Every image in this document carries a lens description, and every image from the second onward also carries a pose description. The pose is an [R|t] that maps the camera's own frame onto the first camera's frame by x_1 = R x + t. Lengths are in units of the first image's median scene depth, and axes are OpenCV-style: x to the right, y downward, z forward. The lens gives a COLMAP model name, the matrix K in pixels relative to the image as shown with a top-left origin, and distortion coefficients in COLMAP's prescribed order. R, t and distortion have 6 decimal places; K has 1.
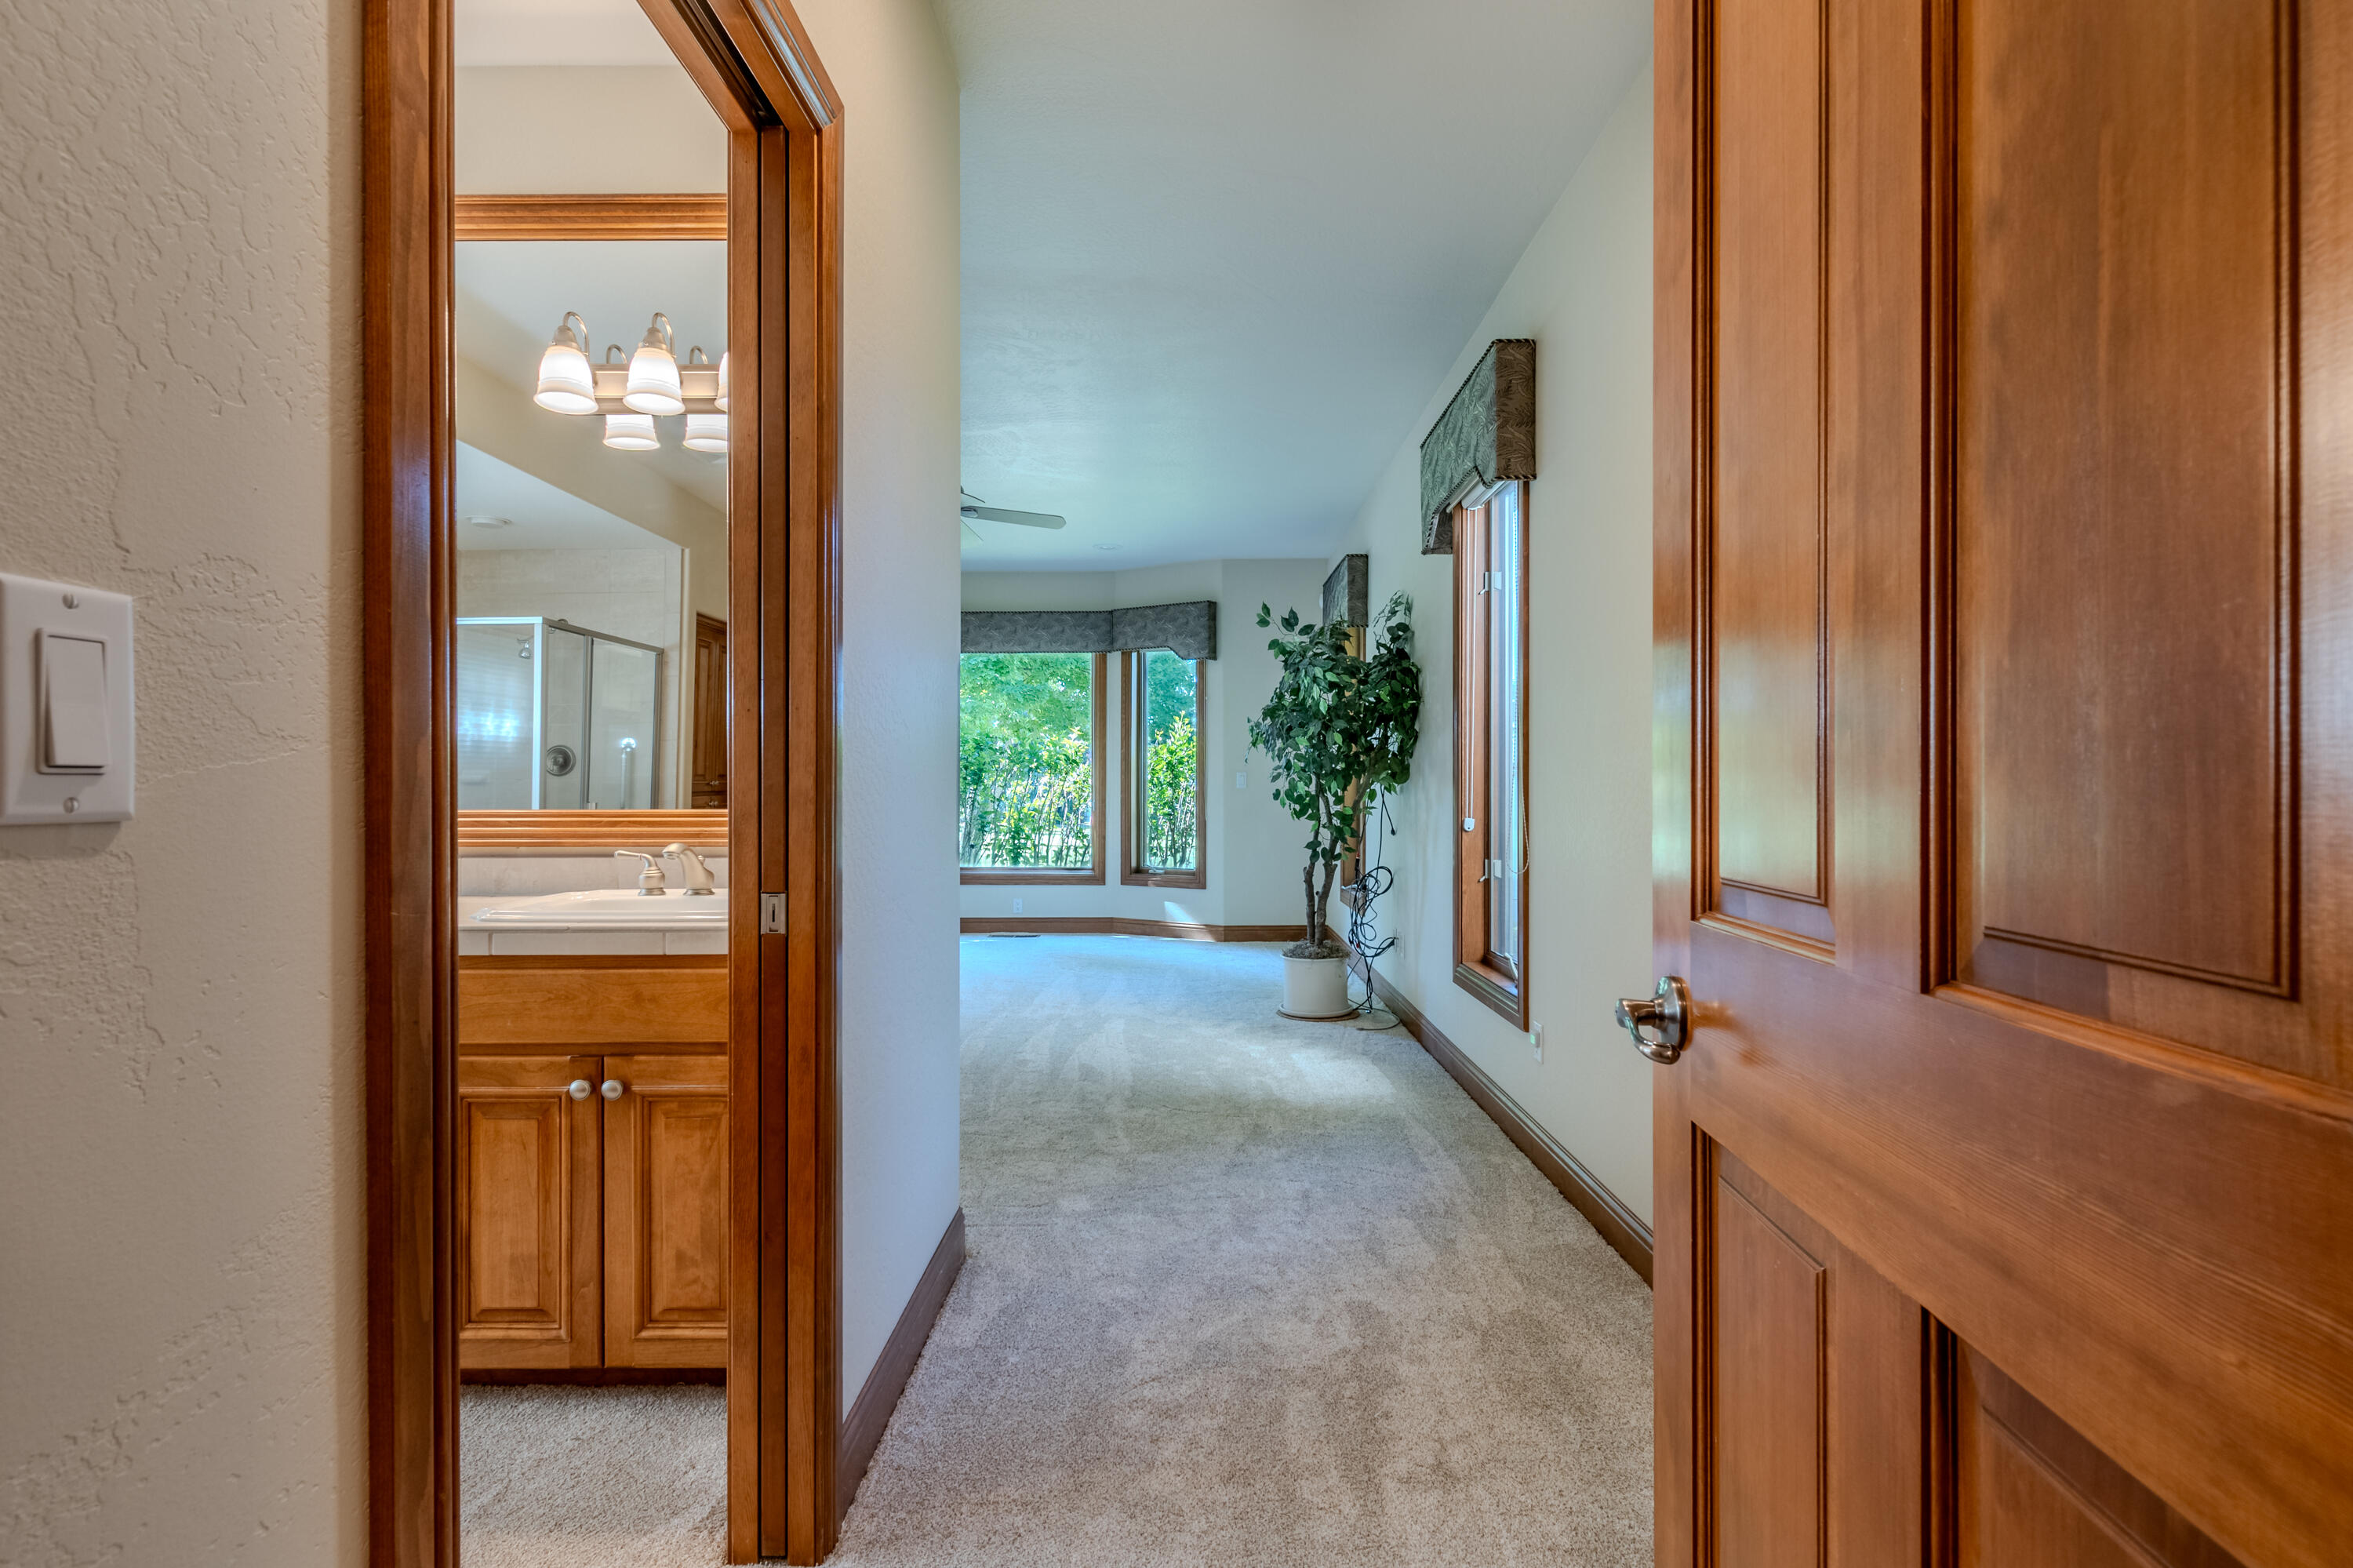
lens RADIAL K [[1097.1, 0, 1190.2], [0, 1097.1, 792.7], [0, 0, 1]] dist [-0.001191, 0.000278]
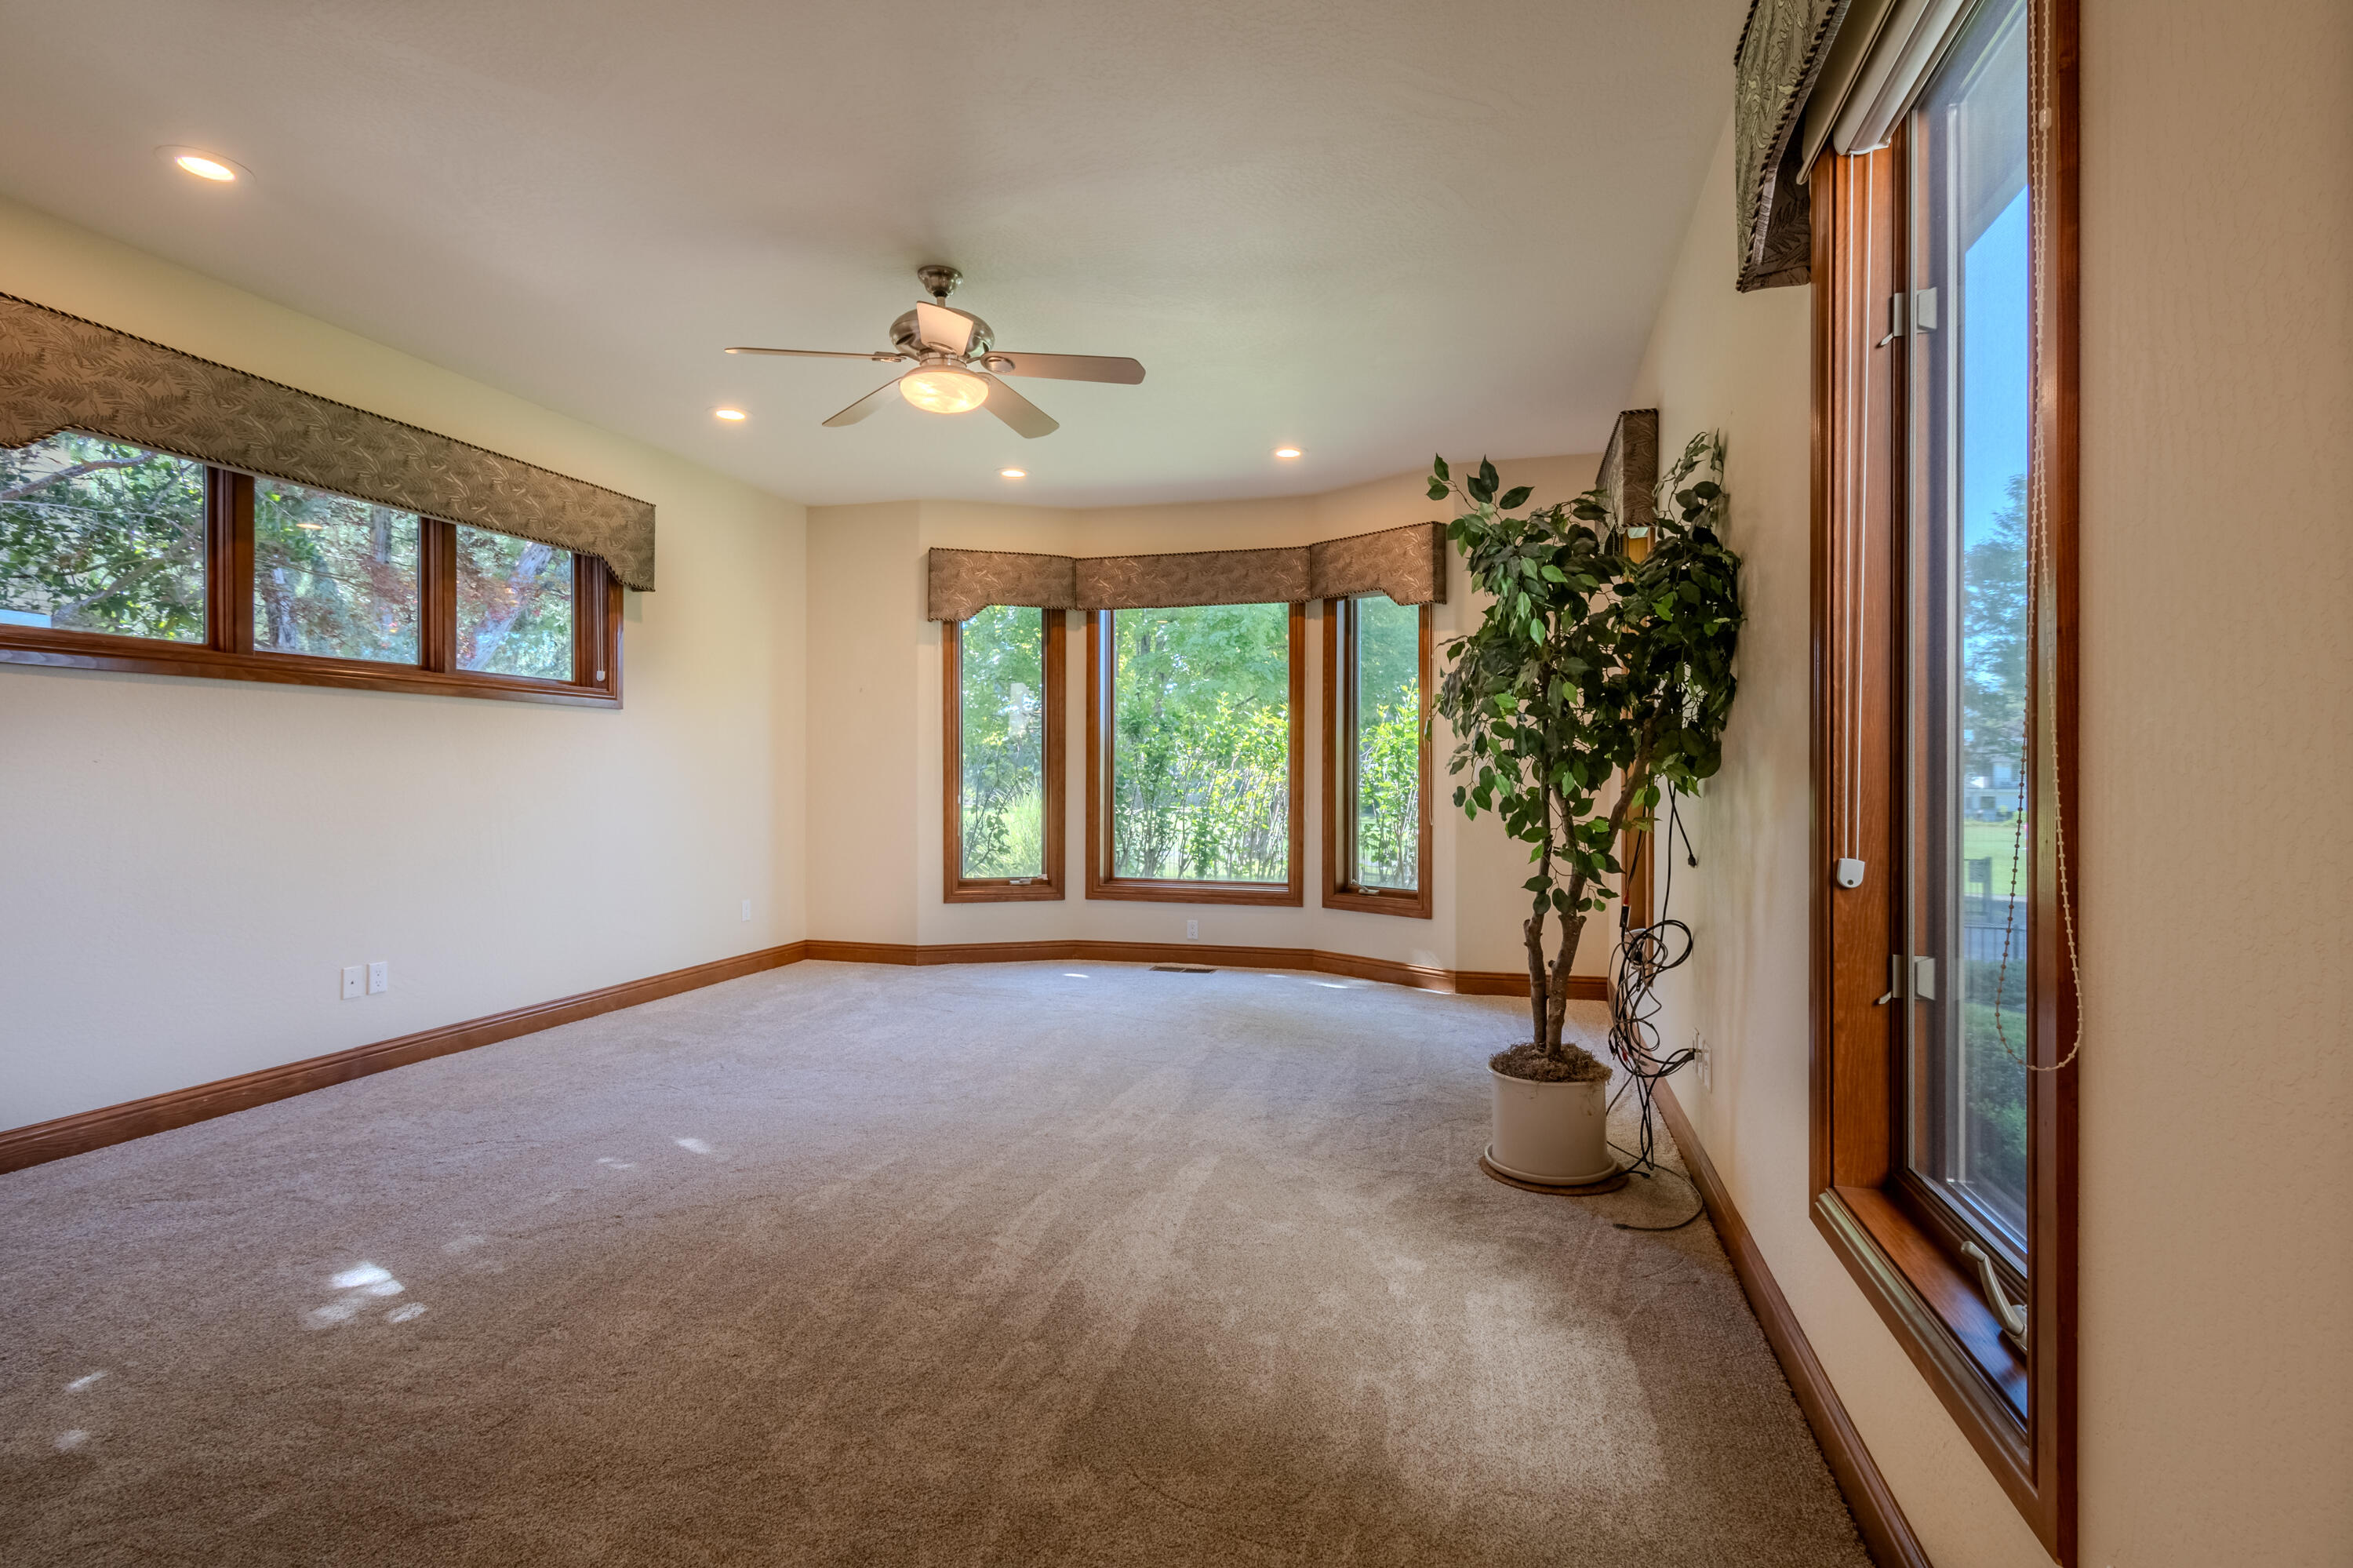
lens RADIAL K [[1174.4, 0, 1172.0], [0, 1174.4, 782.0], [0, 0, 1]] dist [0.002658, -0.004891]
pose [[0.966577, 0.002075, -0.256367, 0.088165], [-0.002111, 0.999998, 0.000136, -0.005517], [0.256367, 0.000410, 0.966580, 0.374431]]
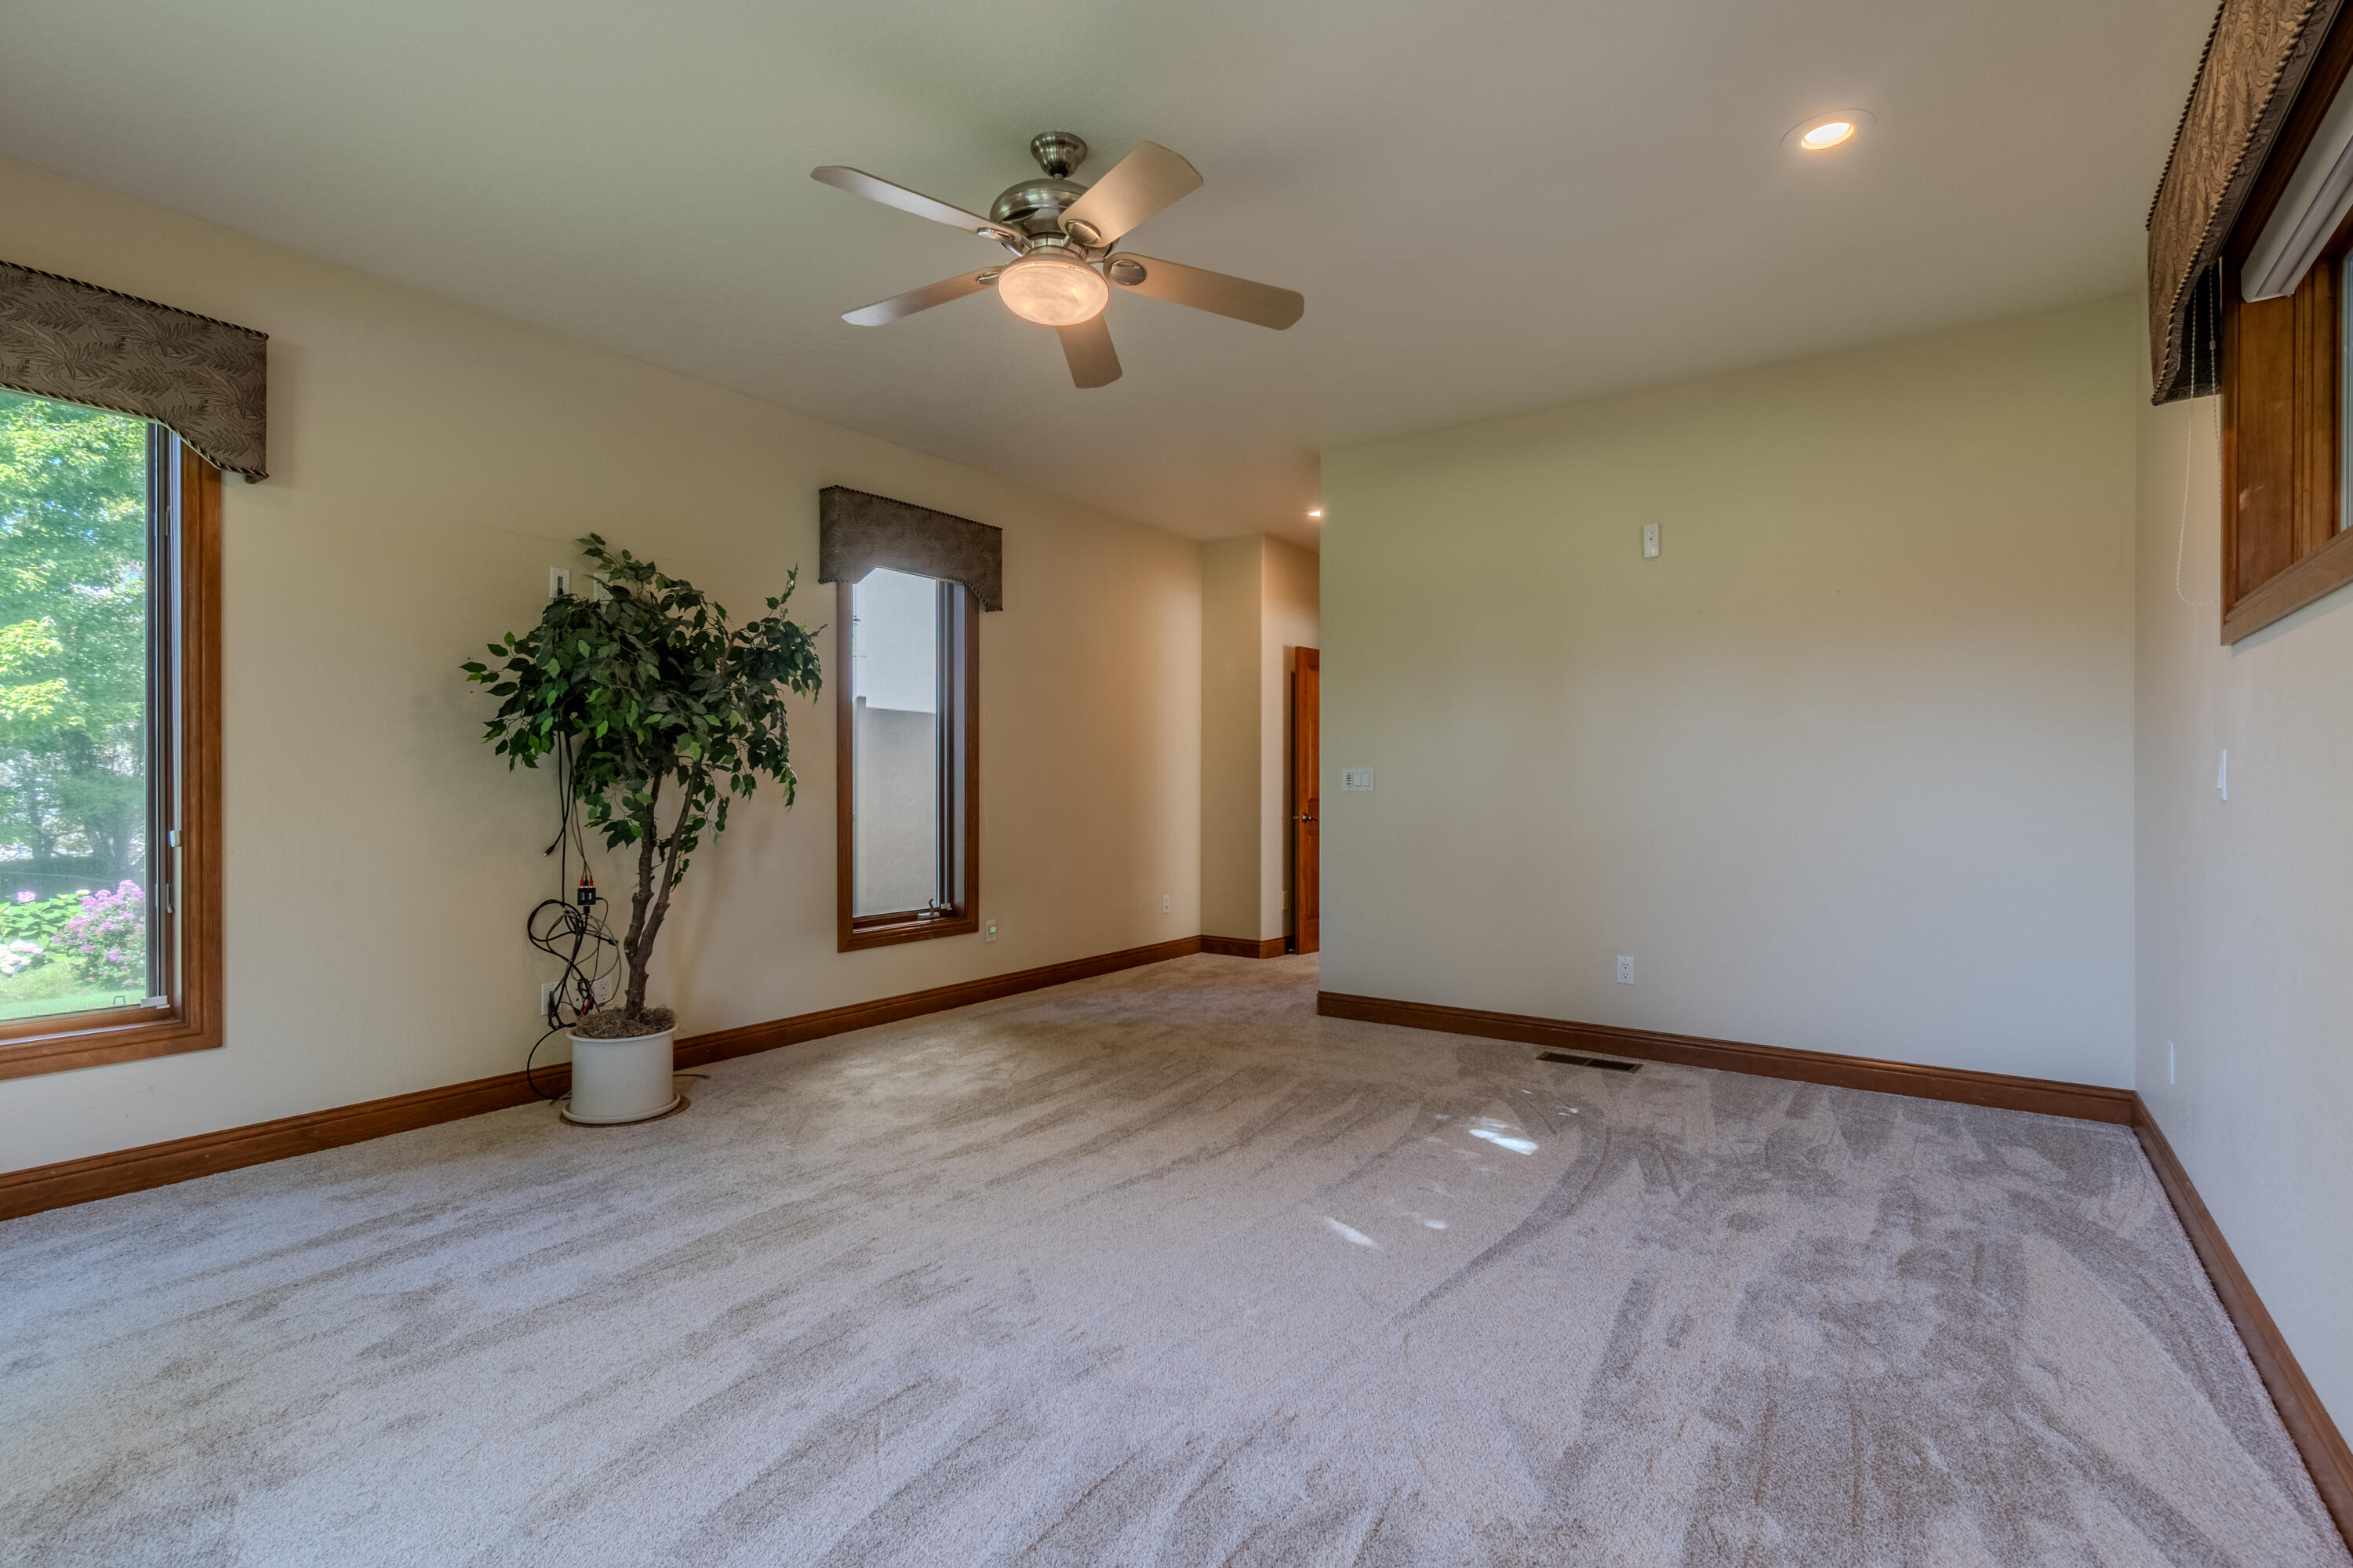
lens RADIAL K [[1097.1, 0, 1171.4], [0, 1097.1, 776.4], [0, 0, 1]] dist [-0.001191, 0.000278]
pose [[0.819150, -0.001906, -0.573576, 0.105613], [-0.005240, 0.999928, -0.010807, -0.010826], [0.573555, 0.011858, 0.819081, 0.848739]]
